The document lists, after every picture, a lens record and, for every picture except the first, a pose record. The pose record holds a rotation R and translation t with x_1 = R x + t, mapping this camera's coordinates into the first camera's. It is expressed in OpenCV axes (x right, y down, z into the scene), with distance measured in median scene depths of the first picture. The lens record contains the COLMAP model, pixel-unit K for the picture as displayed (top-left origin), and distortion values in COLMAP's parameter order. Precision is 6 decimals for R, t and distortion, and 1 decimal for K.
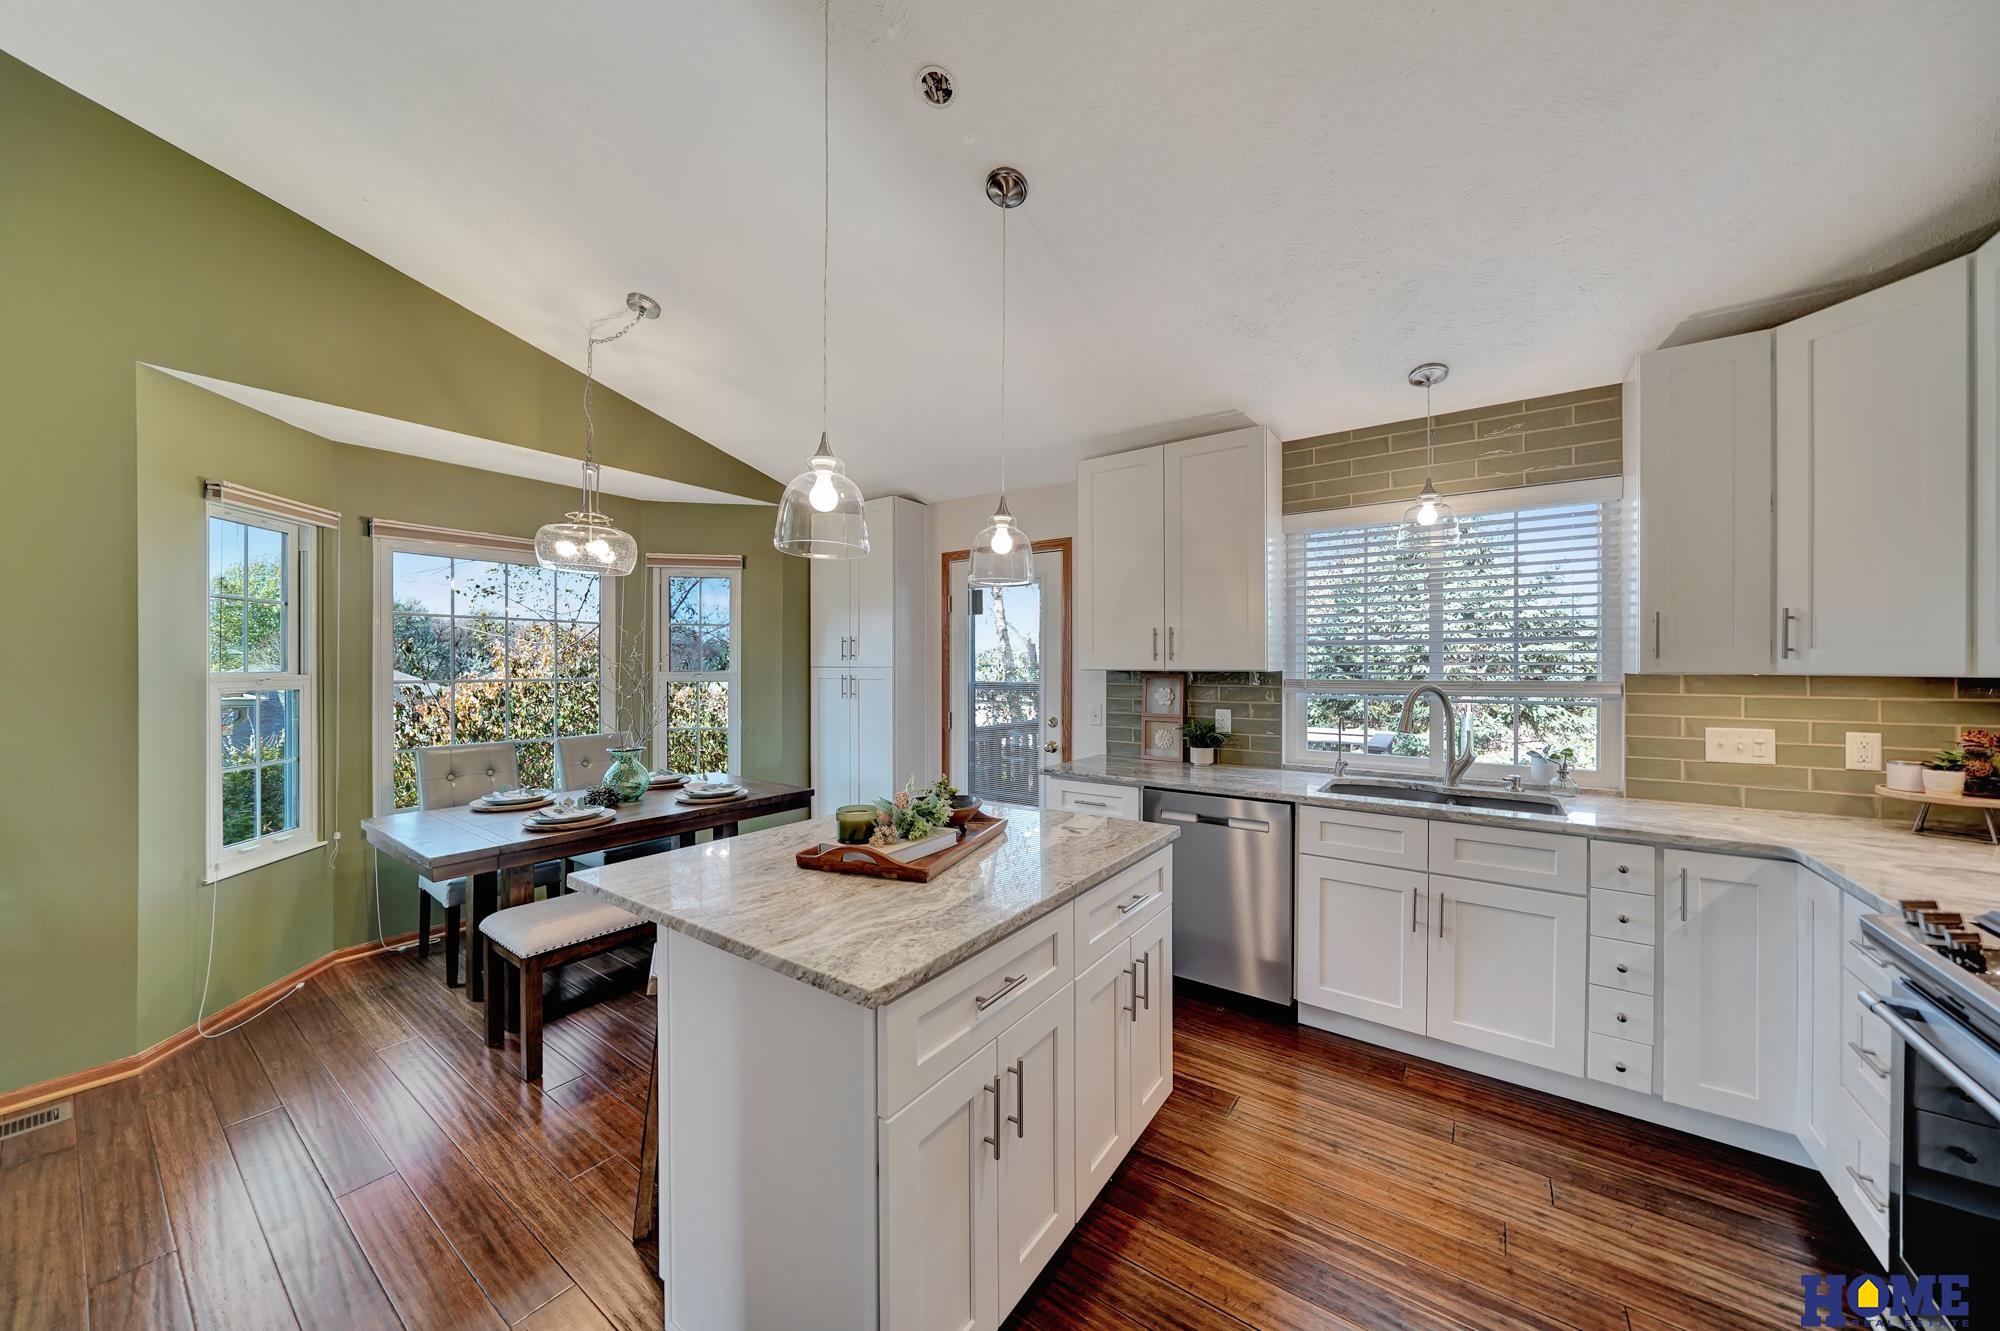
lens RADIAL K [[688.4, 0, 1000.8], [0, 688.4, 664.8], [0, 0, 1]] dist [-0.007130, 0.000115]
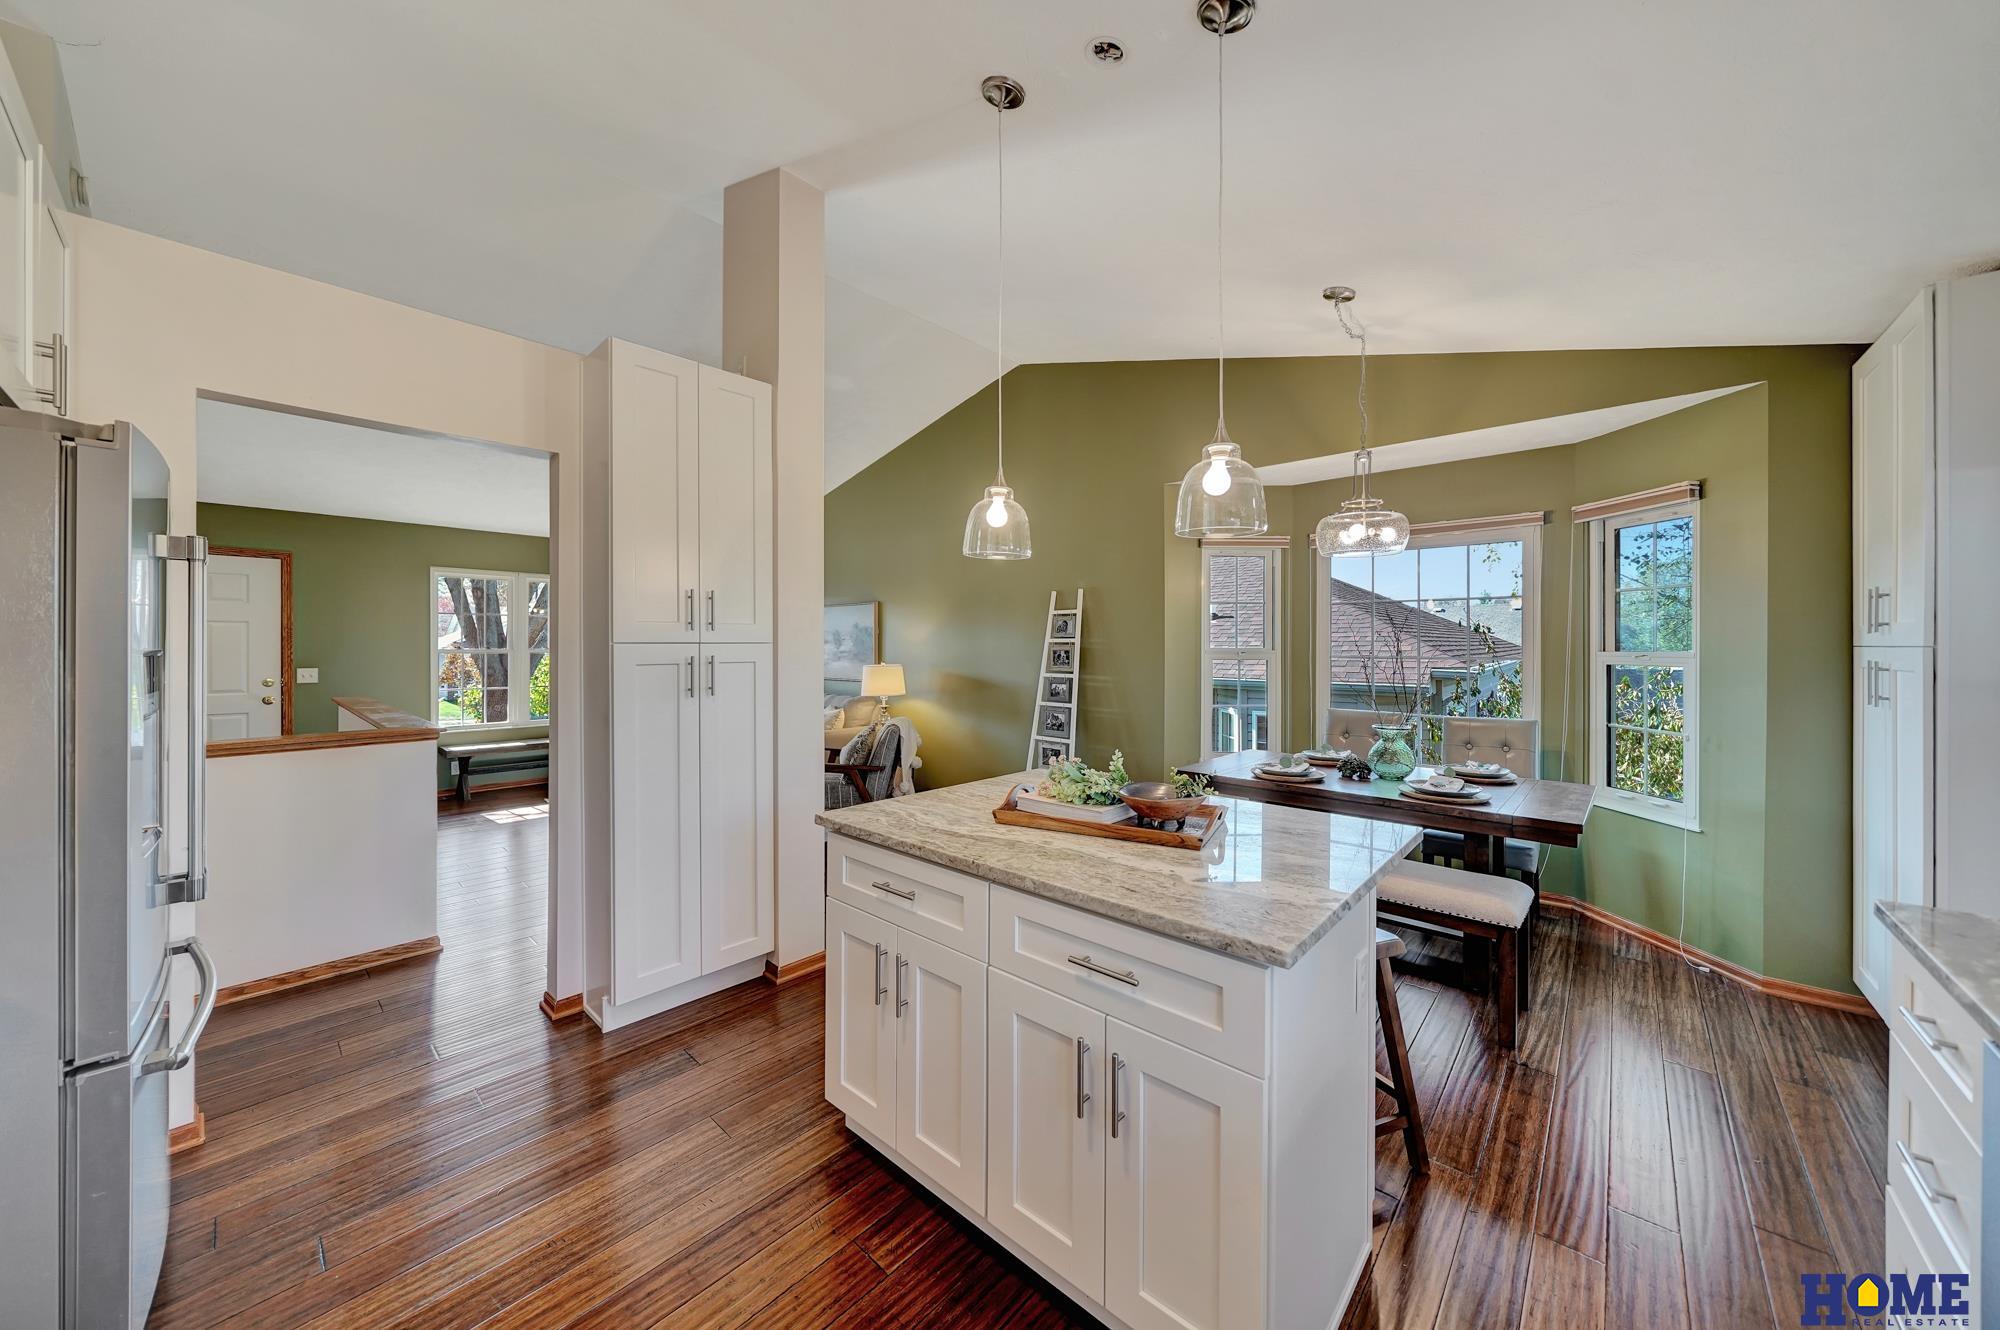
lens RADIAL K [[688.4, 0, 990.7], [0, 688.4, 650.6], [0, 0, 1]] dist [-0.007130, 0.000115]
pose [[-0.122405, 0.007778, -0.992450, 0.726039], [-0.001038, 0.999968, 0.007965, 0.007648], [0.992480, 0.002005, -0.122393, 0.773009]]
